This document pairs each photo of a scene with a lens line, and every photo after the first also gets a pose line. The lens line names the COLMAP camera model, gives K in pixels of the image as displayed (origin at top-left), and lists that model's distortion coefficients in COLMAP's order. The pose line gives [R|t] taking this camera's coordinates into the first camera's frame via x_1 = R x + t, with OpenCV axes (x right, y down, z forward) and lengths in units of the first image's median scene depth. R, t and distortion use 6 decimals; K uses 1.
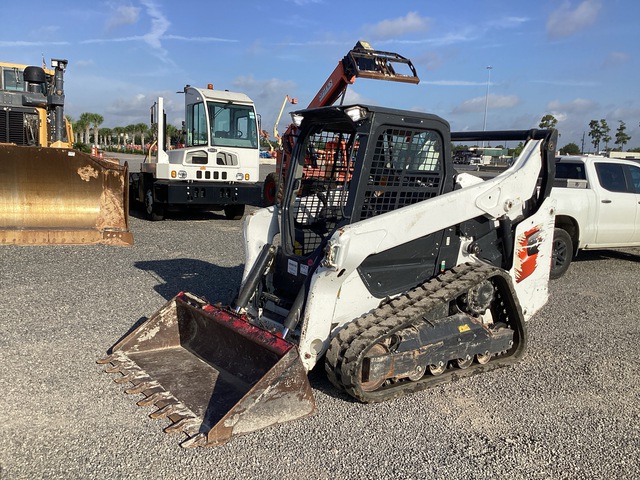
lens RADIAL K [[605.9, 0, 316.9], [0, 605.9, 245.8], [0, 0, 1]] dist [0.209912, 0.002486]
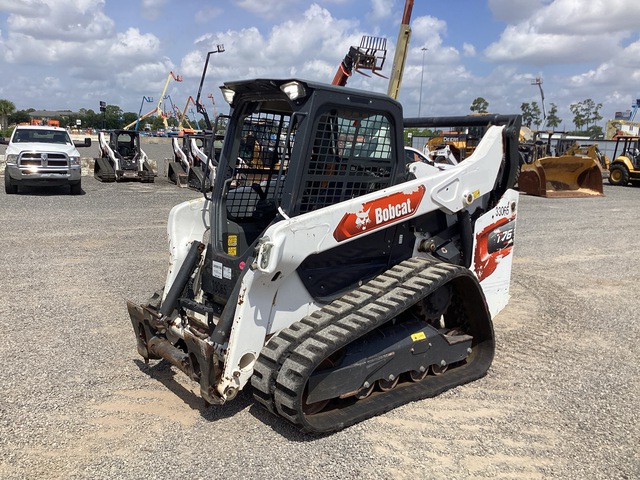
lens RADIAL K [[605.9, 0, 311.2], [0, 605.9, 240.2], [0, 0, 1]] dist [0.209912, 0.002486]
pose [[0.998837, 0.001527, 0.048181, 0.043060], [-0.001858, 0.999975, 0.006830, -0.010837], [-0.048169, -0.006912, 0.998815, 0.127225]]
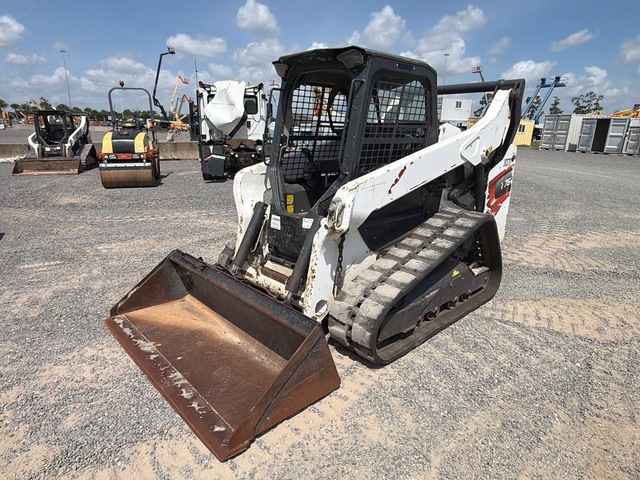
lens RADIAL K [[427.9, 0, 314.5], [0, 427.9, 246.8], [0, 0, 1]] dist [0.046869, 0.002701]
pose [[0.994850, -0.057768, 0.083288, -0.057007], [0.045618, 0.988953, 0.141037, -0.026526], [-0.090515, -0.136512, 0.986495, 0.293087]]
